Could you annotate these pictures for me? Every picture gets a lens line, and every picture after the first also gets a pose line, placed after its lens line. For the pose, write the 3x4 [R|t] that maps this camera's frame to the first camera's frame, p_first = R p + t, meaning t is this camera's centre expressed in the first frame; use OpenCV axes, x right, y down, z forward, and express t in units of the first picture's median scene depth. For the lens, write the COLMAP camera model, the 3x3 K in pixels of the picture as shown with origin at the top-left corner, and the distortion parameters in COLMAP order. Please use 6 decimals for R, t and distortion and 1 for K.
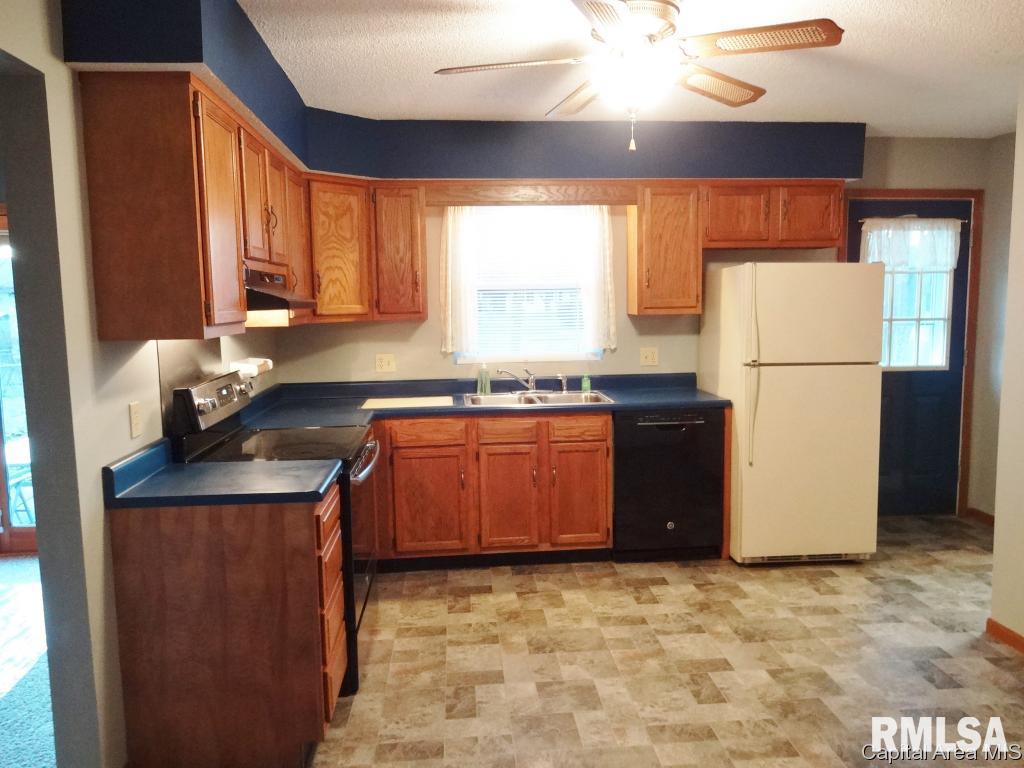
lens RADIAL K [[723.1, 0, 512.0], [0, 723.1, 384.0], [0, 0, 1]] dist [0.001280, -0.036438]
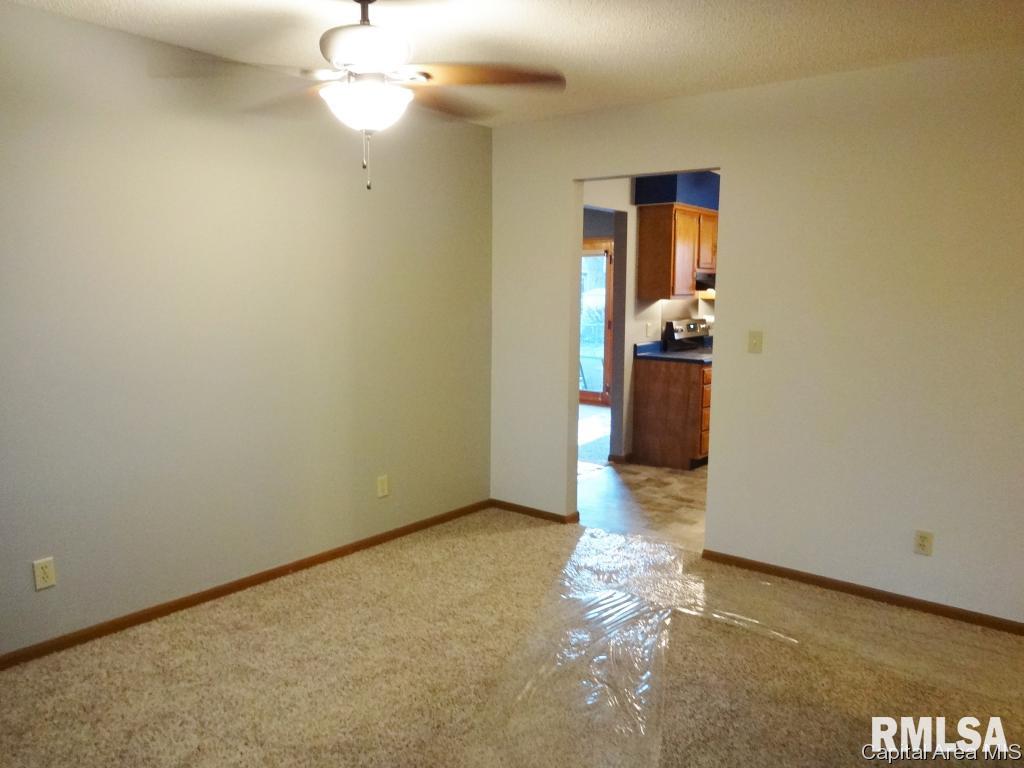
lens RADIAL K [[753.6, 0, 512.0], [0, 753.6, 384.0], [0, 0, 1]] dist [-0.001876, -0.000439]
pose [[0.722033, 0.110714, -0.682943, 0.940723], [-0.091096, 0.993732, 0.064786, 0.102139], [0.685835, 0.015436, 0.727593, -1.242609]]
